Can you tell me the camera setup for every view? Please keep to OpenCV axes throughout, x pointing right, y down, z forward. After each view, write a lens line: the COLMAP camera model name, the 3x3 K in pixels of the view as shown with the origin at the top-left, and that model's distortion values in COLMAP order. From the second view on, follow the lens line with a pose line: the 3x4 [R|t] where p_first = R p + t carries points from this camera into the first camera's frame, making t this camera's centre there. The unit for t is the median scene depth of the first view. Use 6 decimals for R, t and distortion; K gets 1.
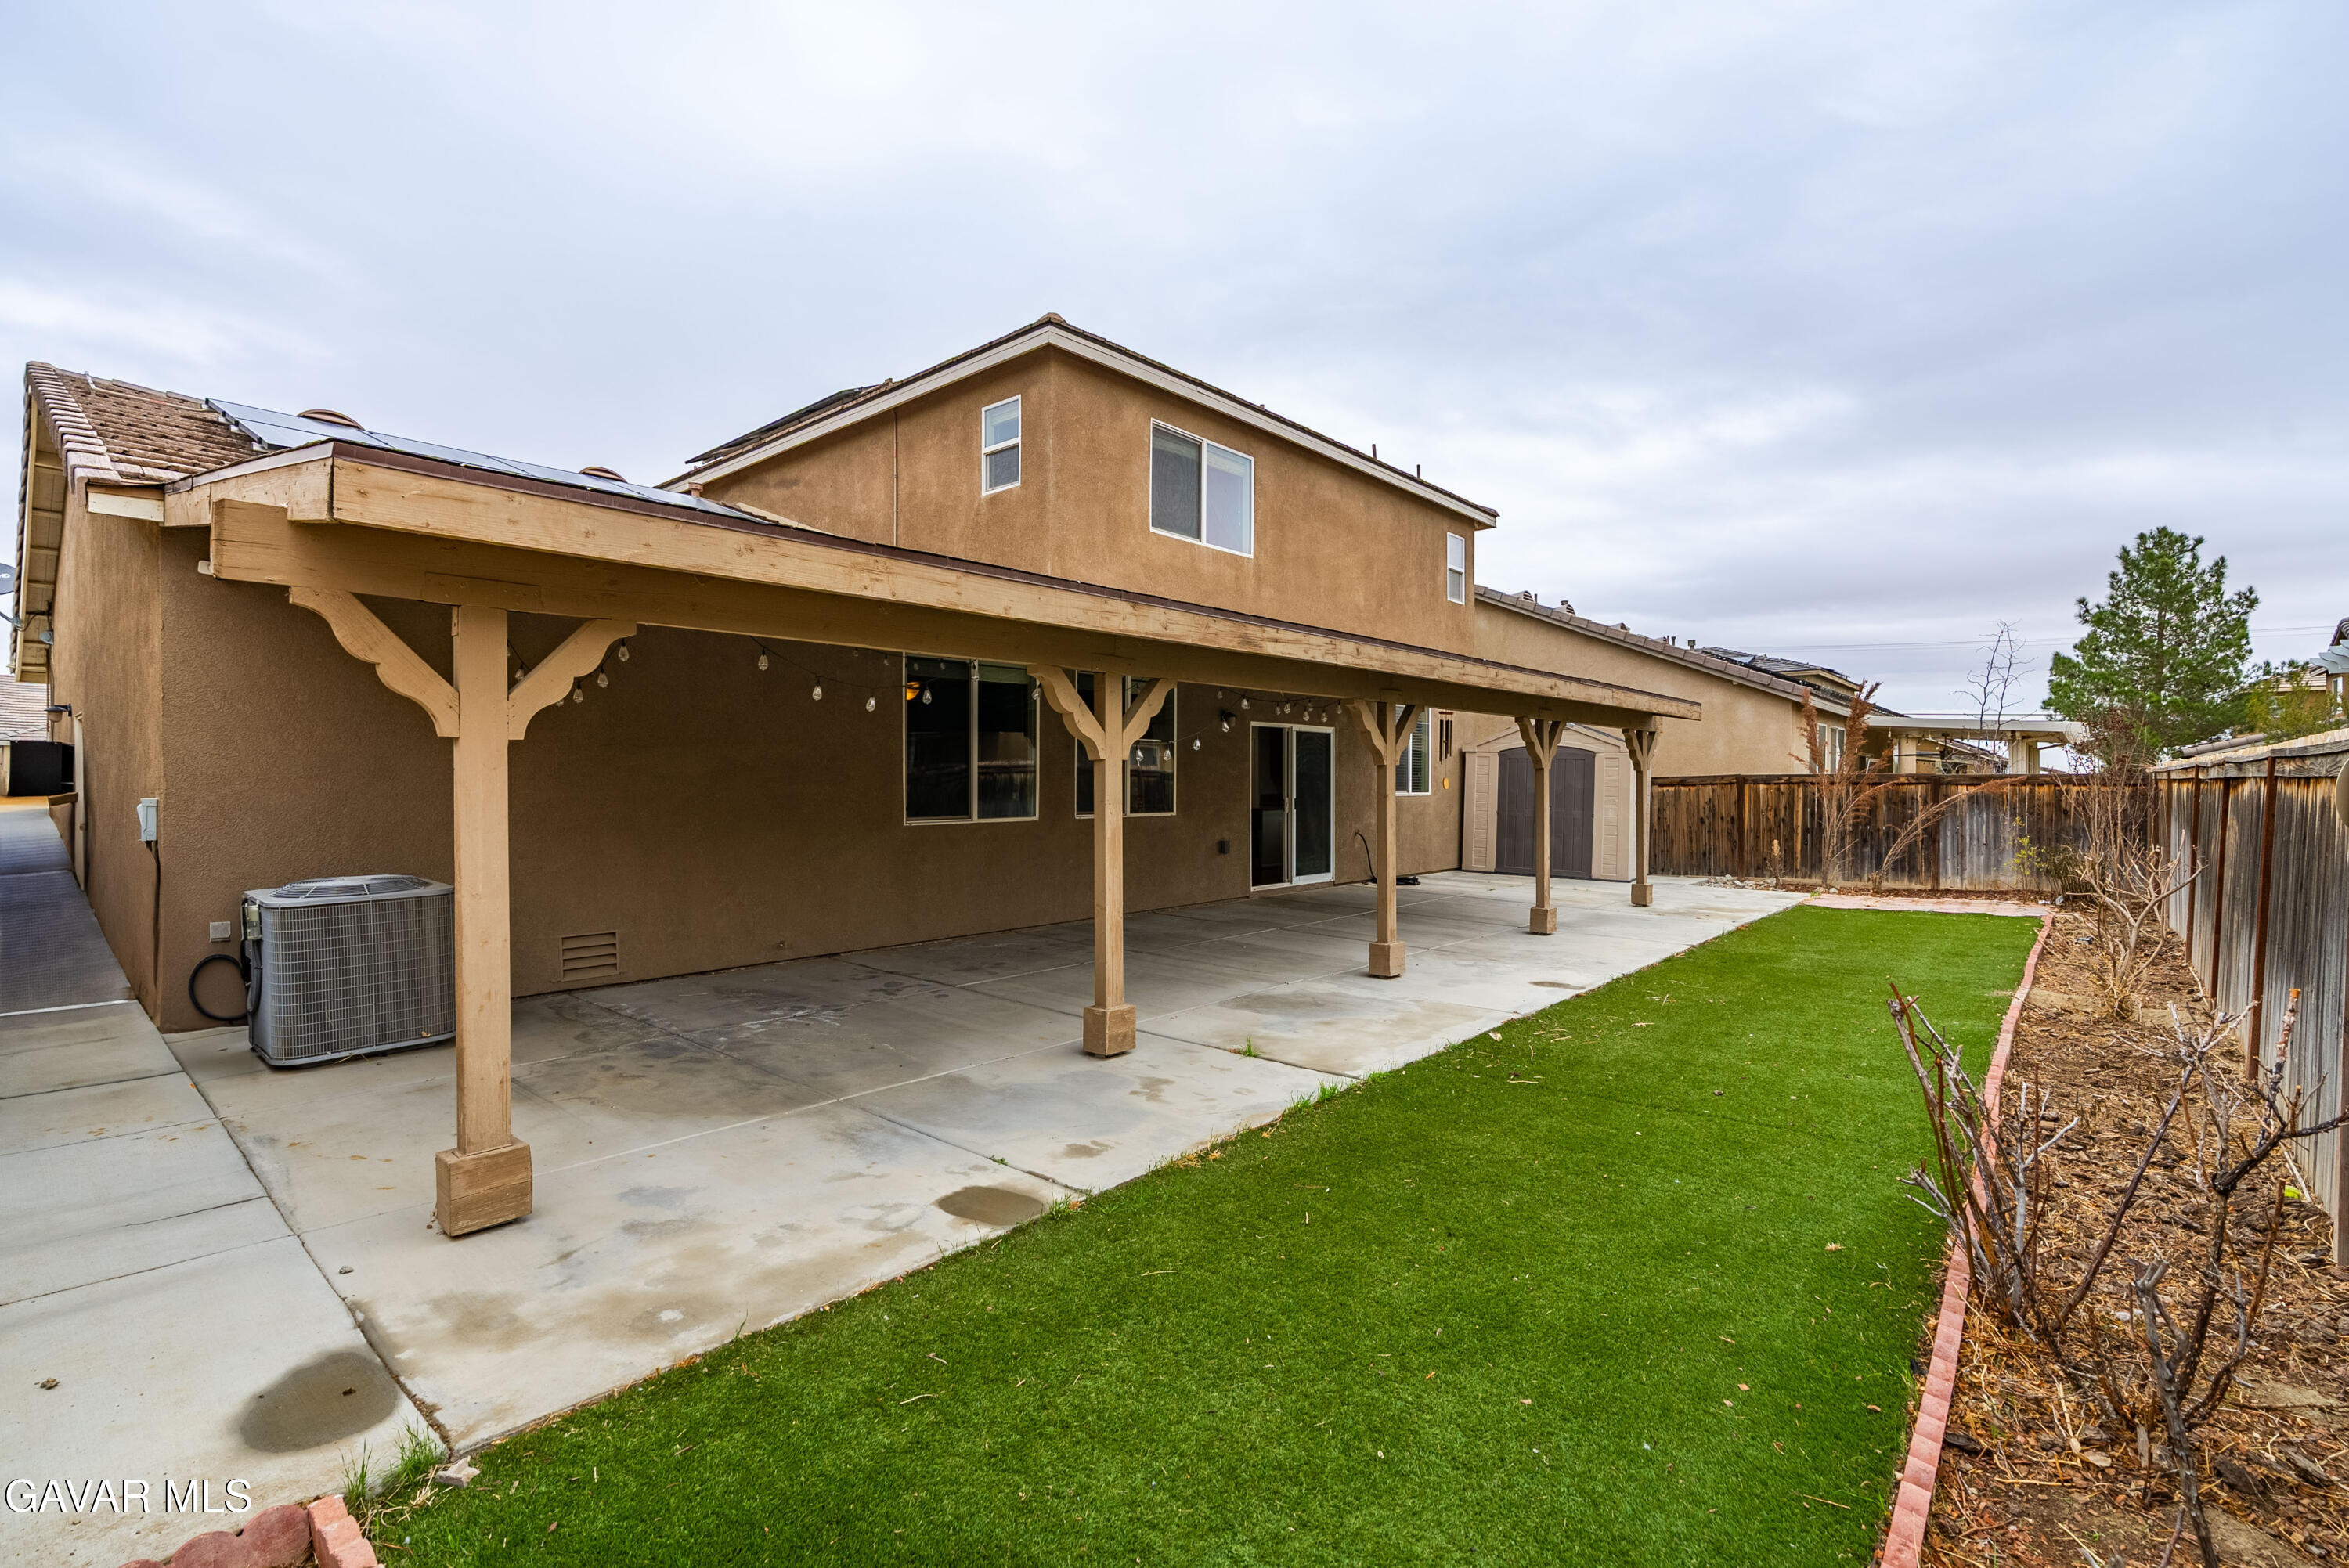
lens RADIAL K [[1051.2, 0, 1167.6], [0, 1051.2, 786.5], [0, 0, 1]] dist [-0.001074, -0.000042]
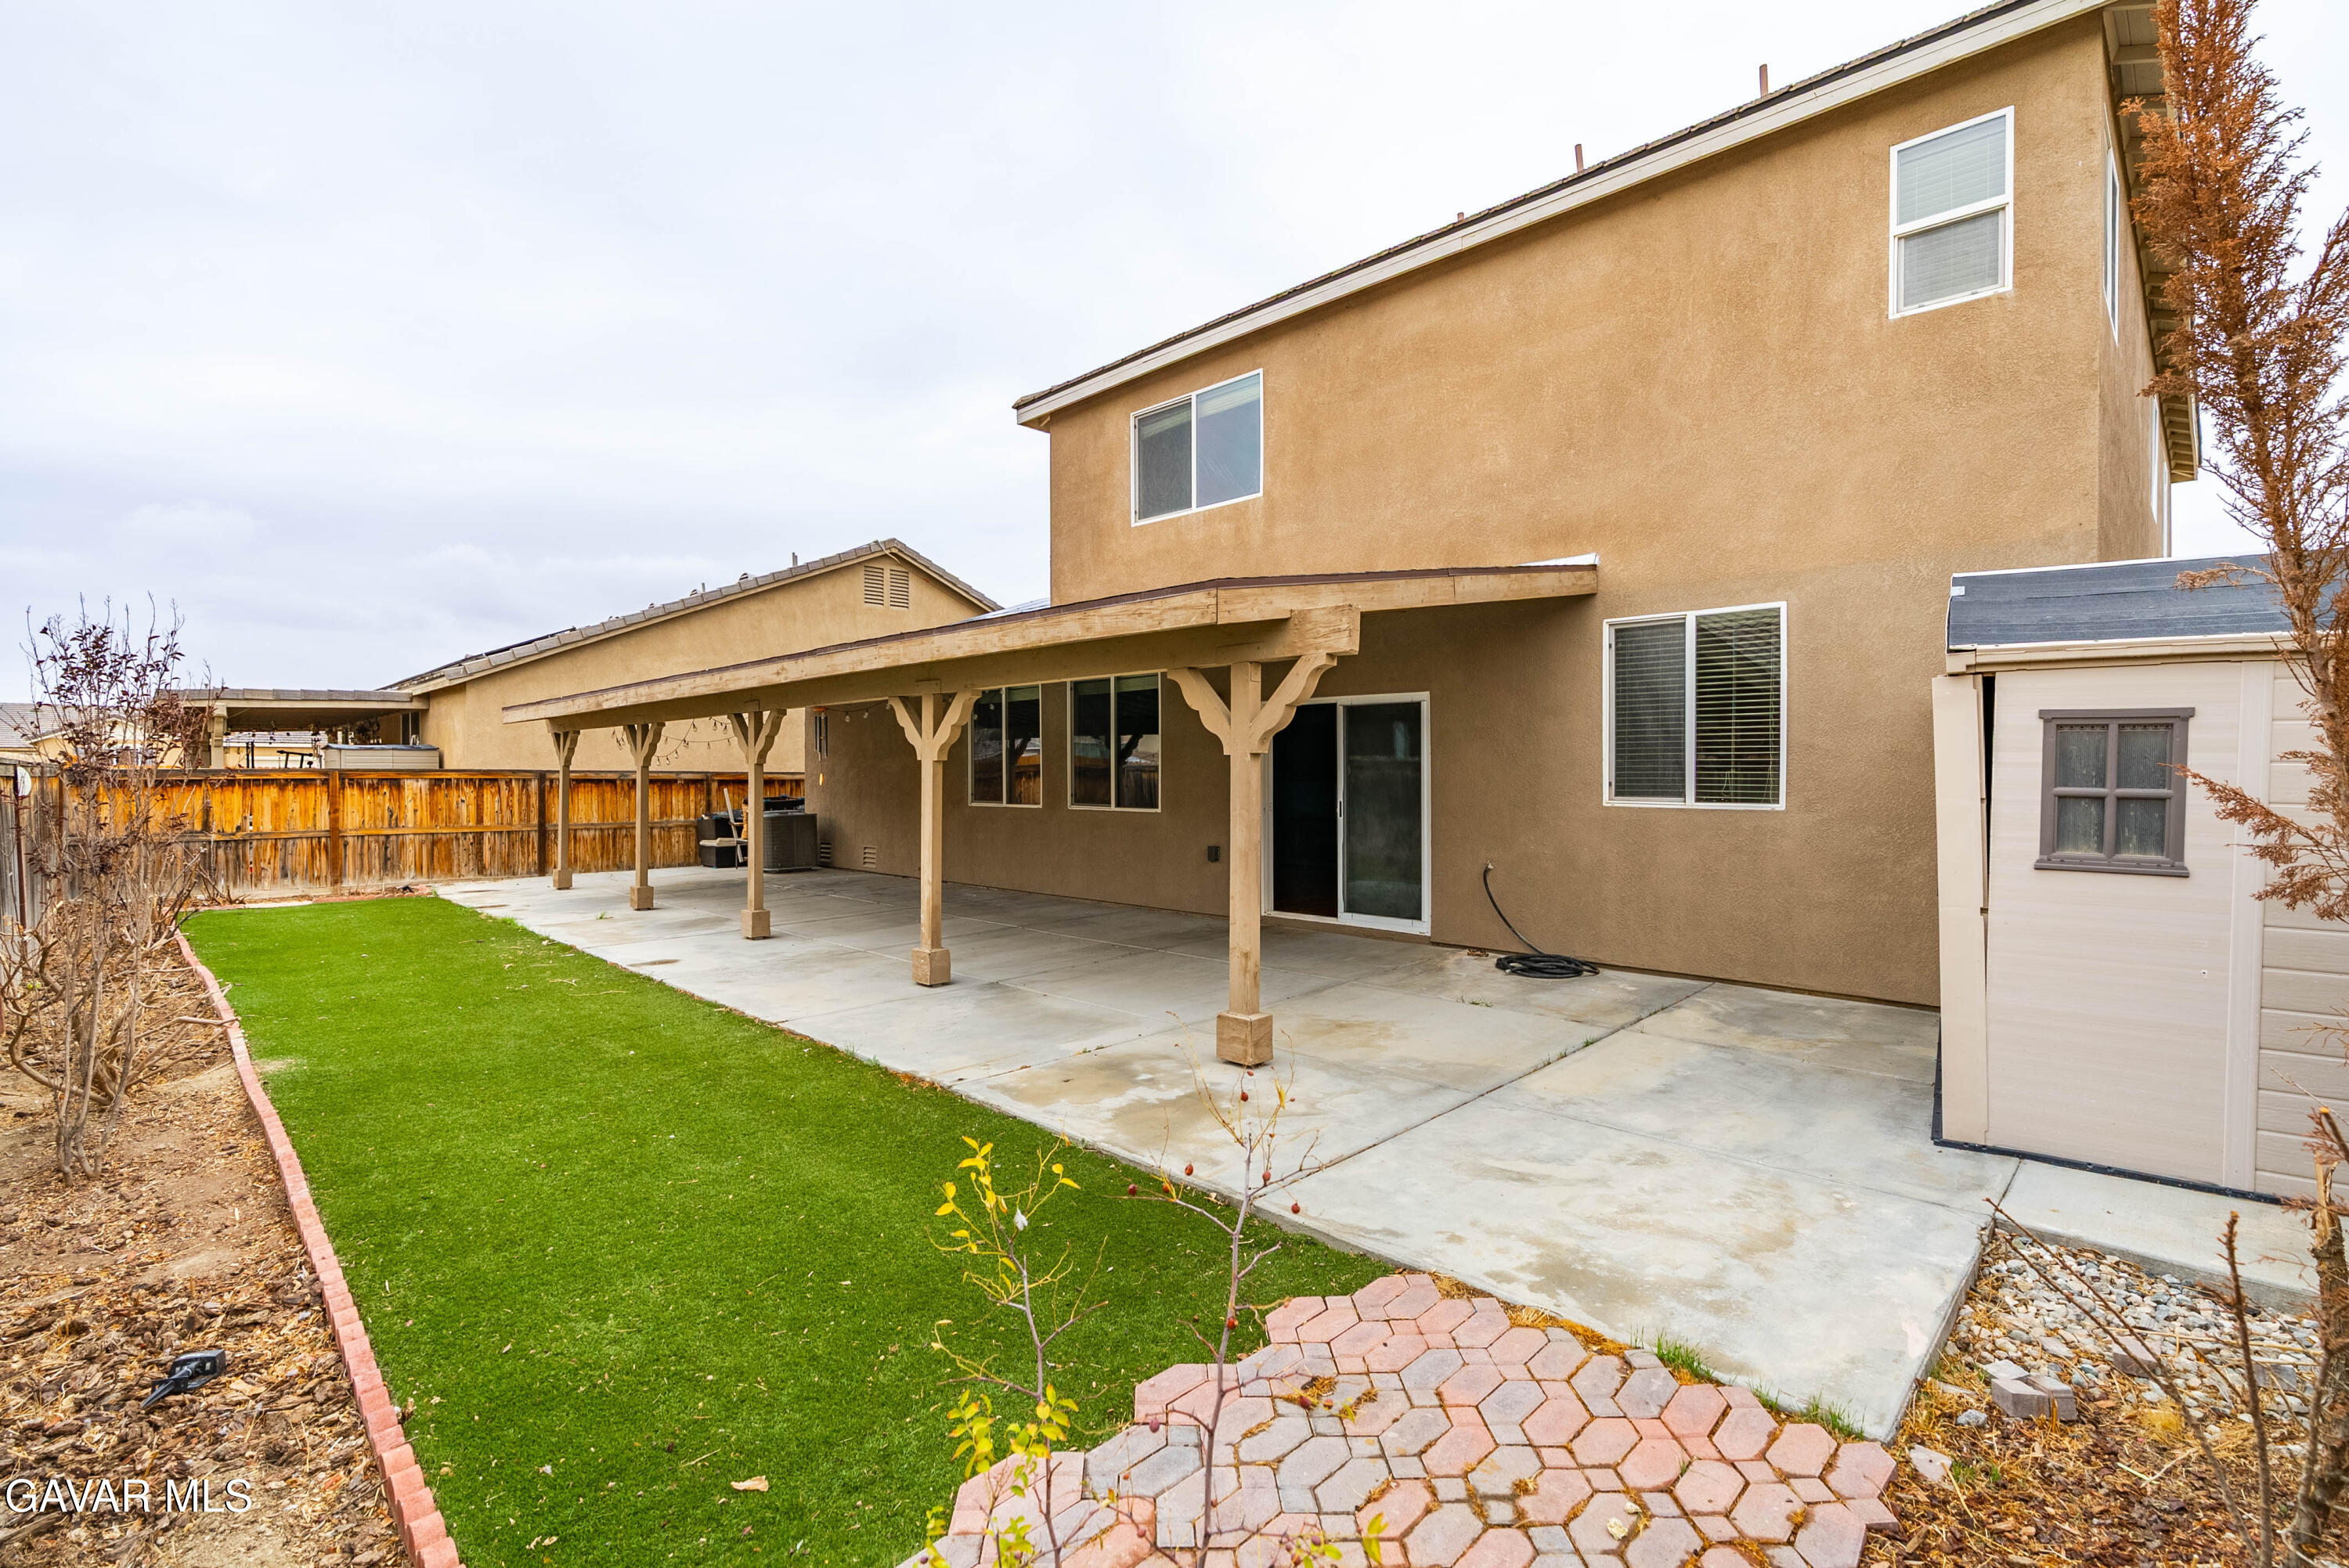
lens RADIAL K [[1051.2, 0, 1167.9], [0, 1051.2, 784.6], [0, 0, 1]] dist [-0.001074, -0.000042]
pose [[-0.056535, 0.009201, -0.998358, 0.997269], [-0.005583, 0.999939, 0.009531, -0.006911], [0.998385, 0.006113, -0.056480, 1.107258]]
